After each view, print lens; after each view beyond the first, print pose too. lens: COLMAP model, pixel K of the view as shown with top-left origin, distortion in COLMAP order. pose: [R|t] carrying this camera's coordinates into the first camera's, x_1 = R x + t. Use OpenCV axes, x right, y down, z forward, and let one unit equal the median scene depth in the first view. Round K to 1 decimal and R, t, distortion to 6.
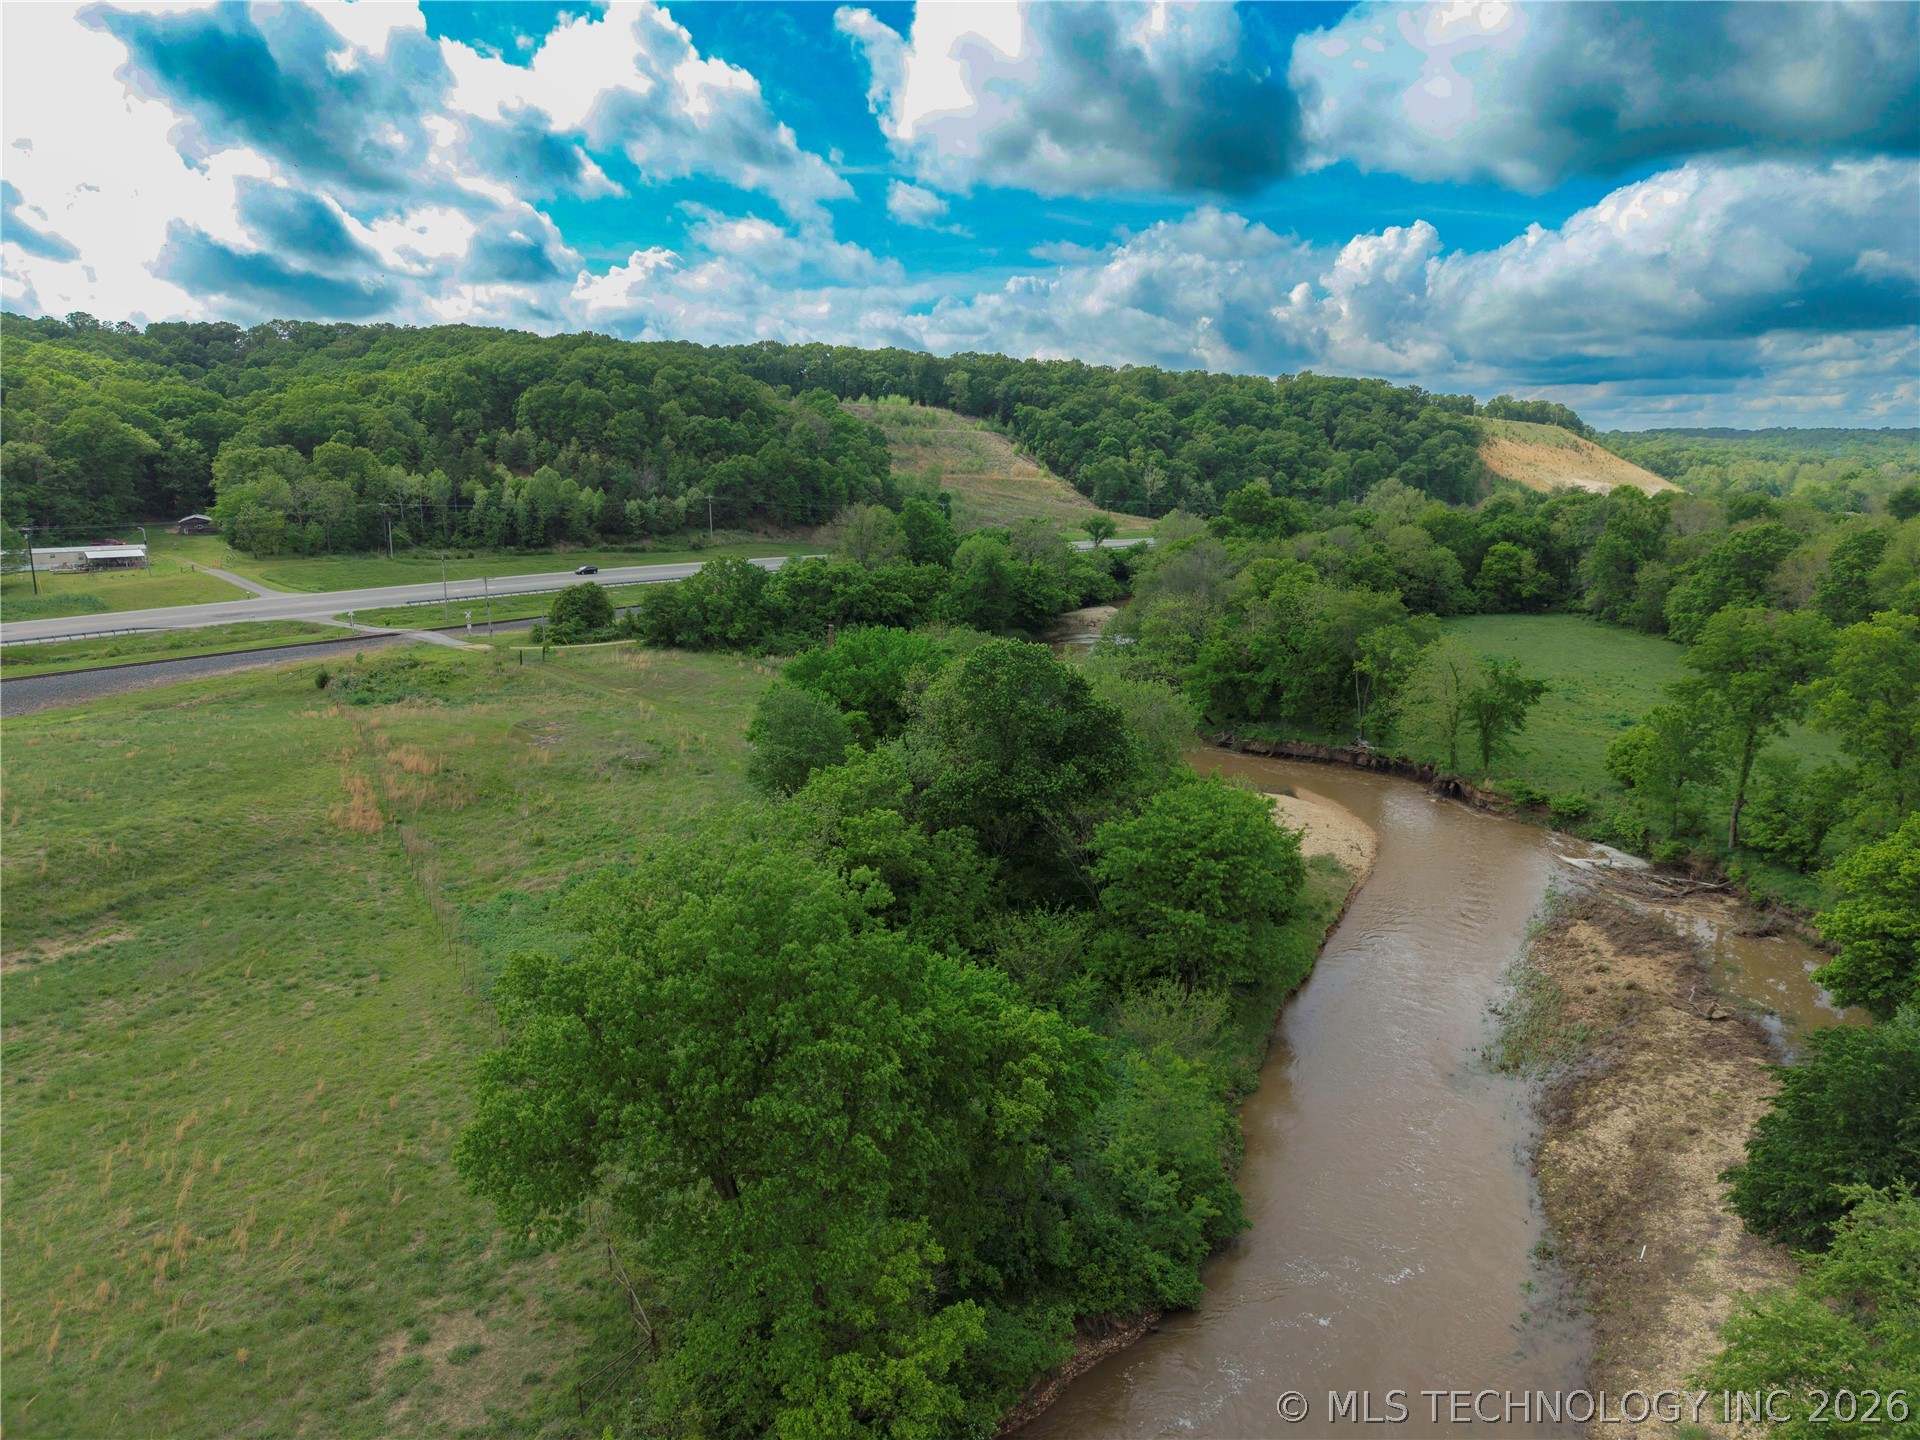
lens RADIAL K [[1301.6, 0, 962.5], [0, 1301.6, 714.9], [0, 0, 1]] dist [0.072451, -0.102012]
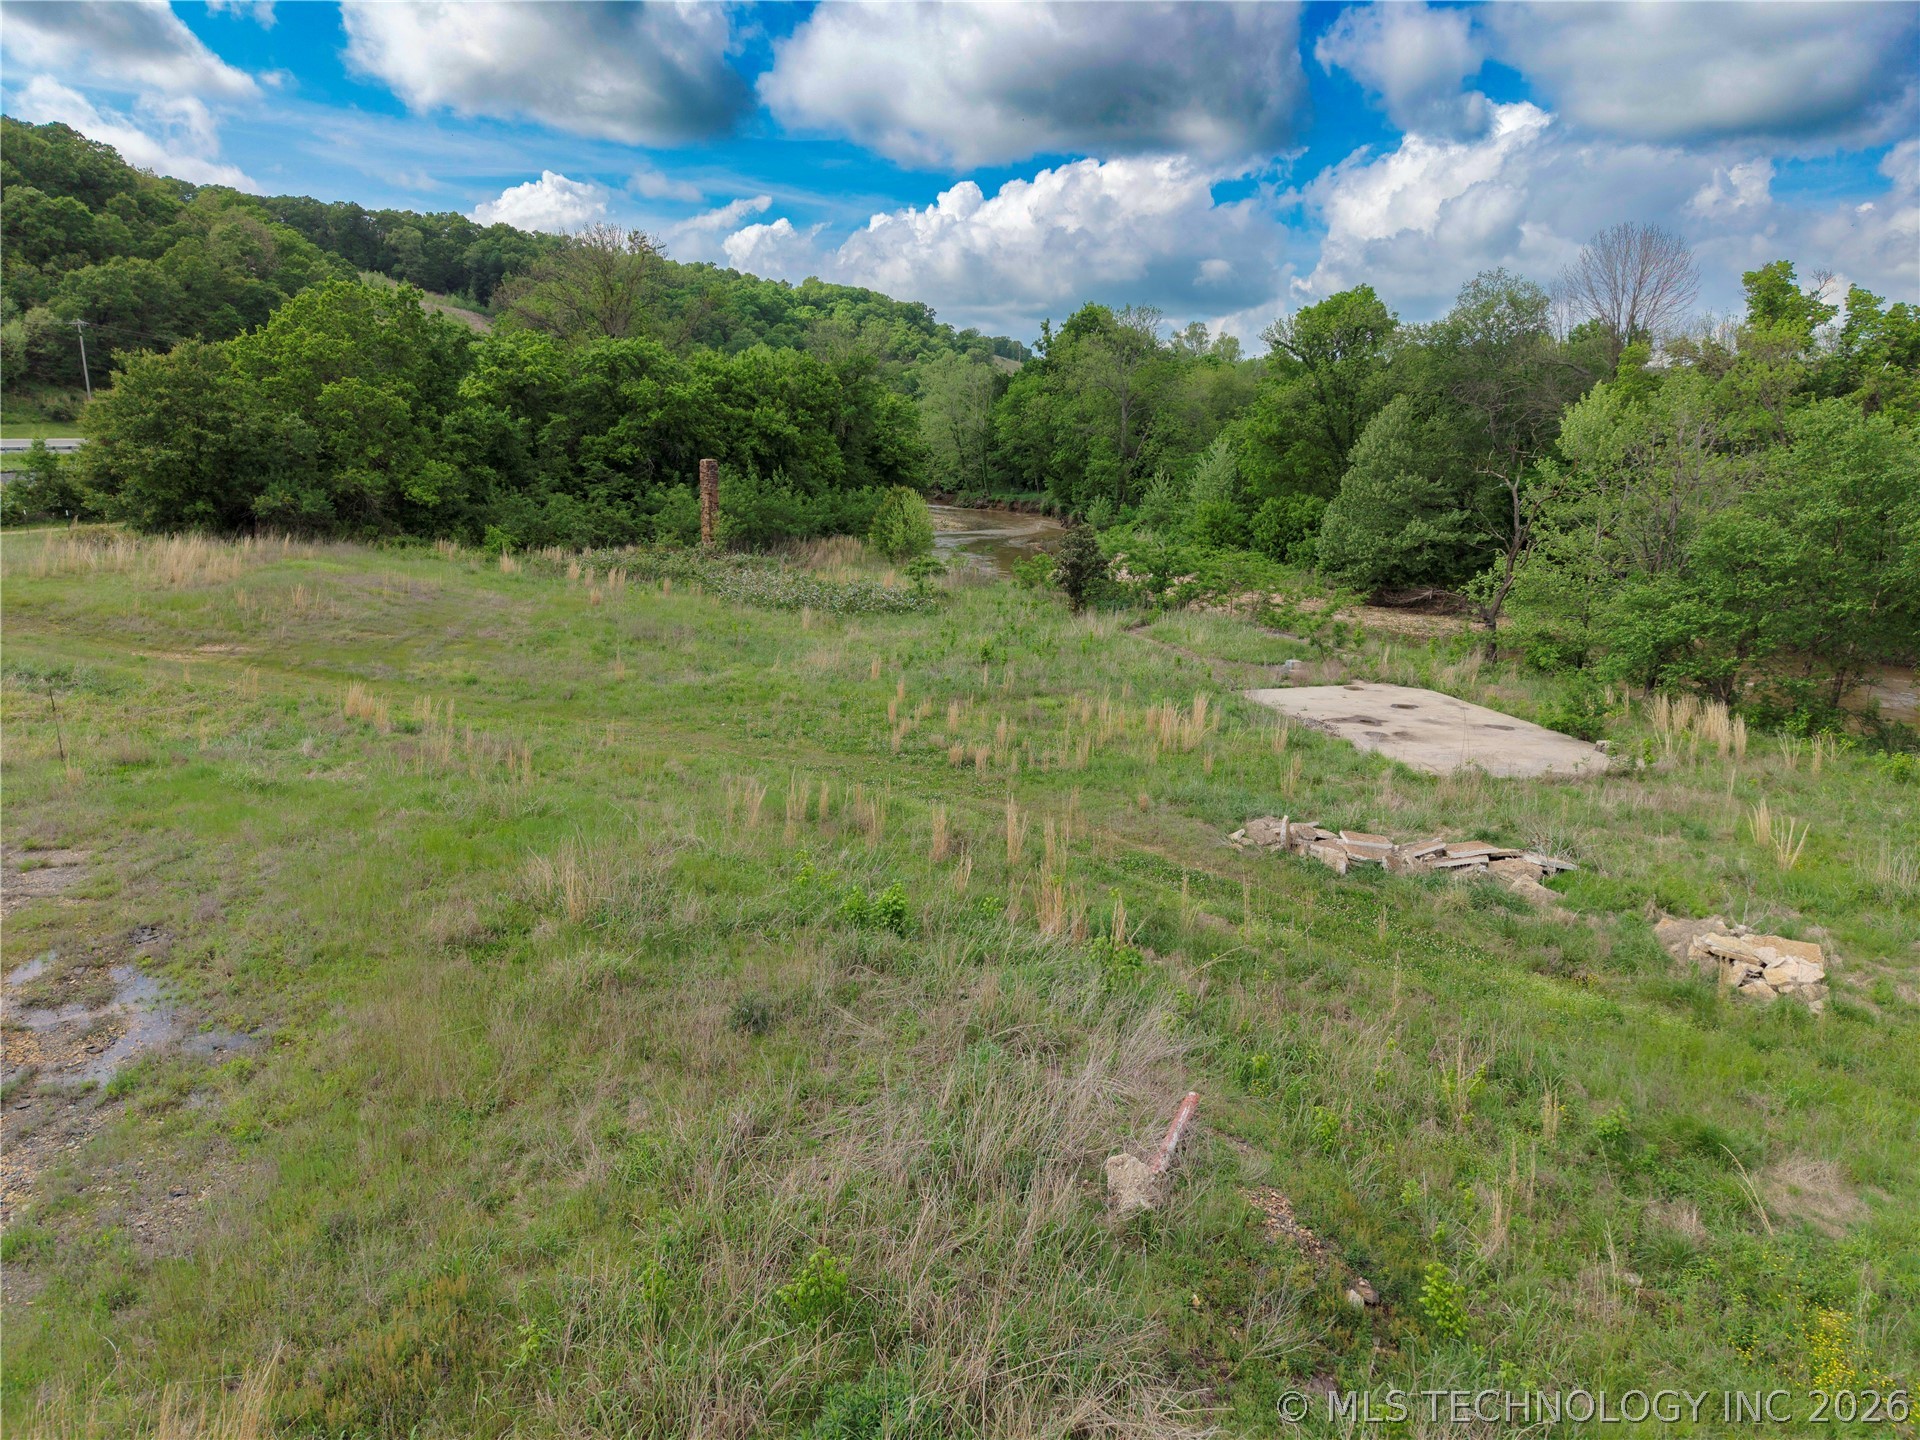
lens RADIAL K [[1306.6, 0, 979.4], [0, 1306.6, 712.9], [0, 0, 1]] dist [0.039884, -0.044303]
pose [[0.890043, -0.096156, 0.445620, -0.121521], [0.085717, 0.995366, 0.043576, -0.002987], [-0.447745, -0.000588, 0.894161, 0.362533]]
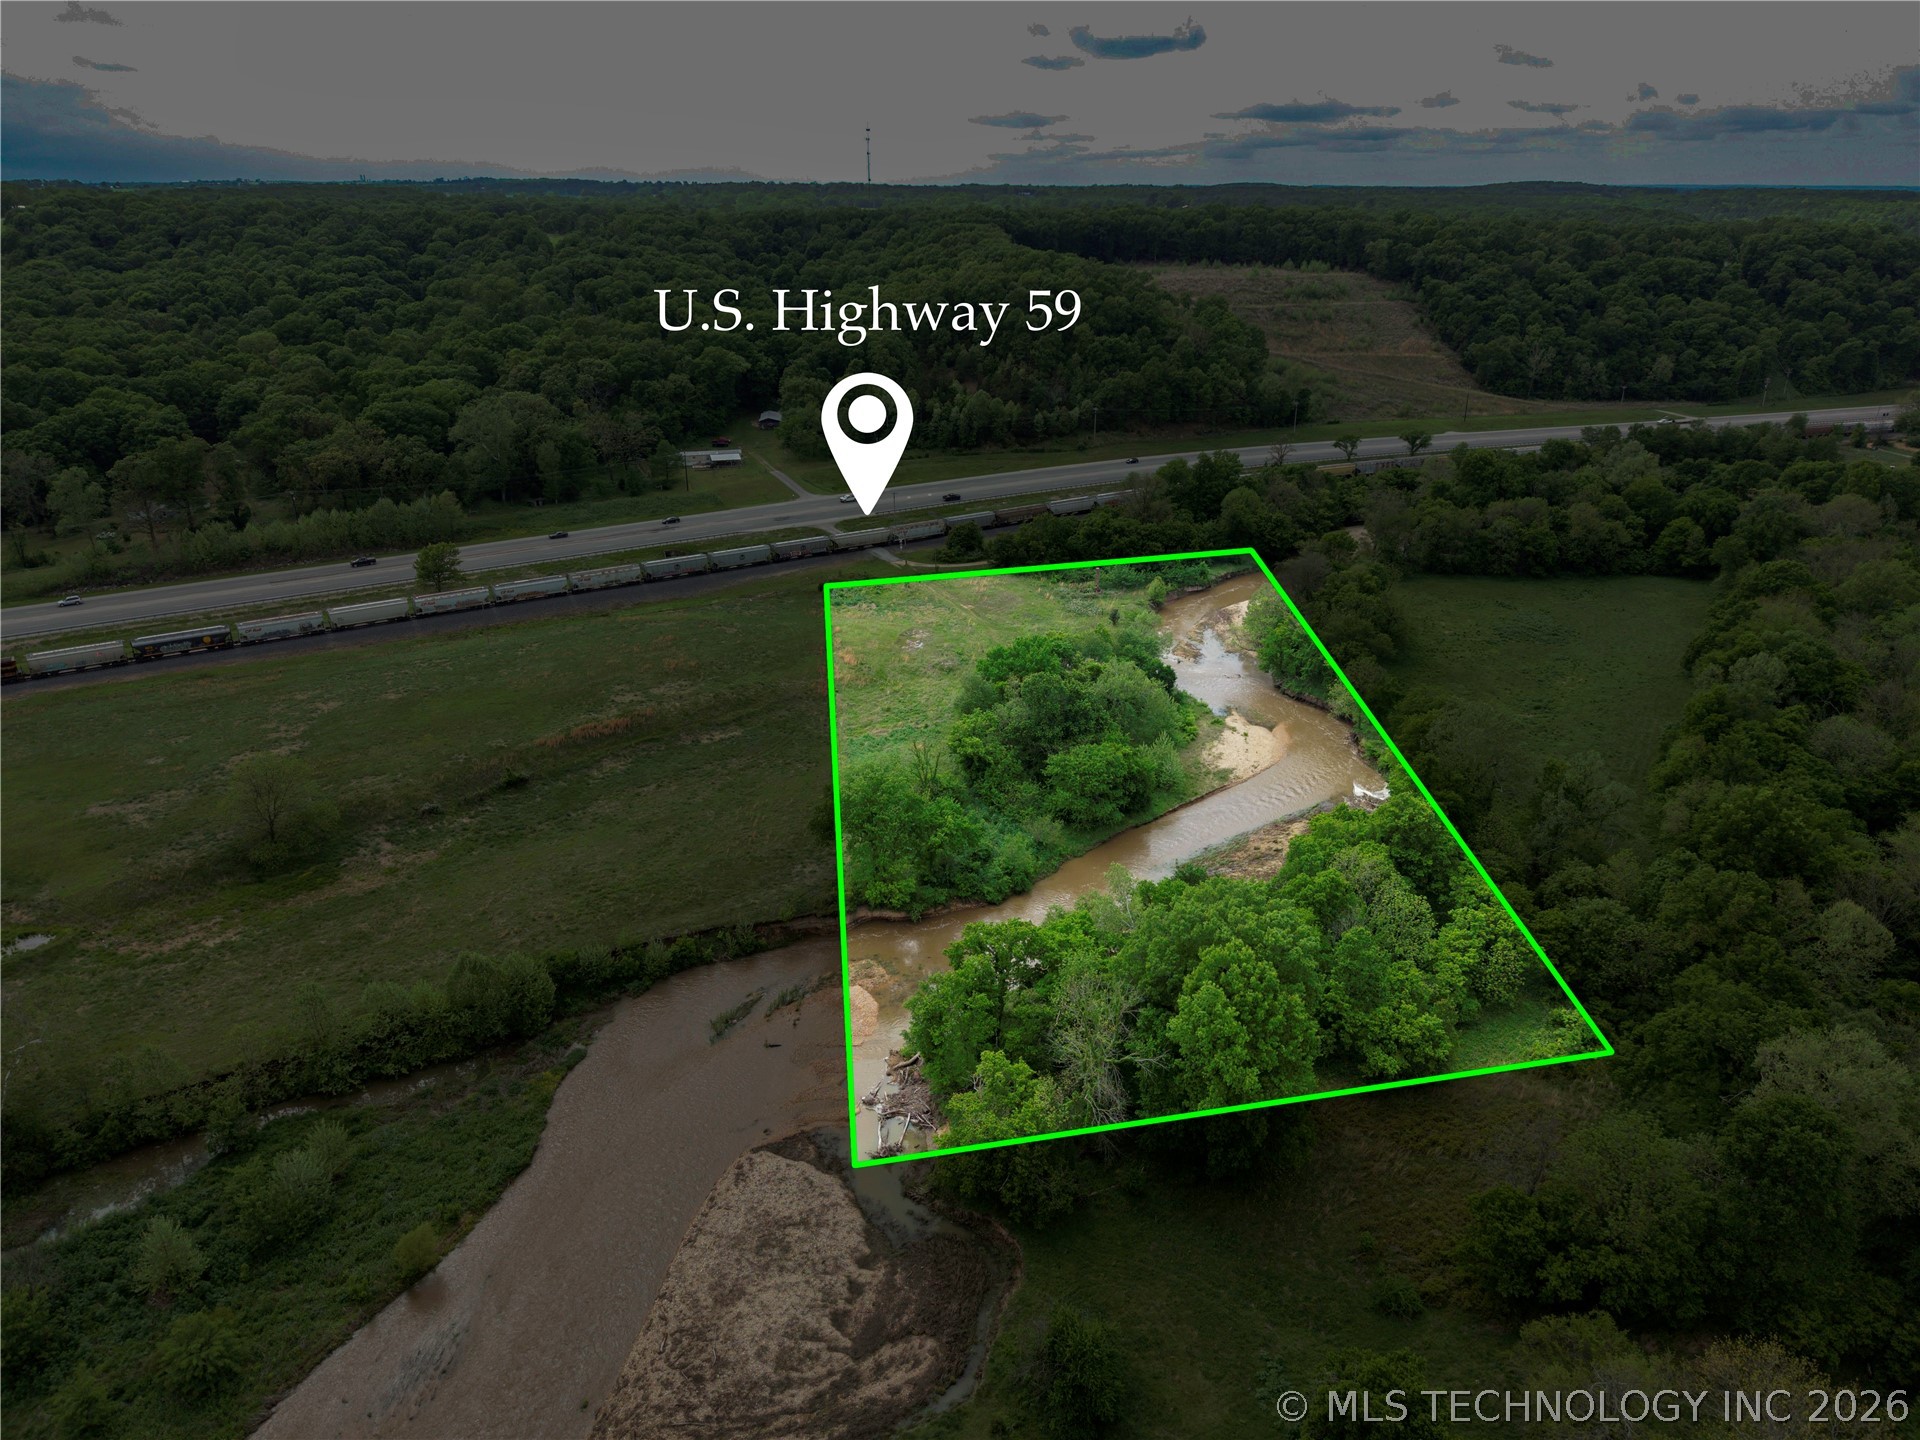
lens RADIAL K [[1301.6, 0, 962.5], [0, 1301.6, 714.9], [0, 0, 1]] dist [0.072451, -0.102012]
pose [[0.926882, 0.147476, -0.345168, 0.193277], [-0.079738, 0.975955, 0.202863, -0.120284], [0.366786, -0.160507, 0.916355, -0.347364]]
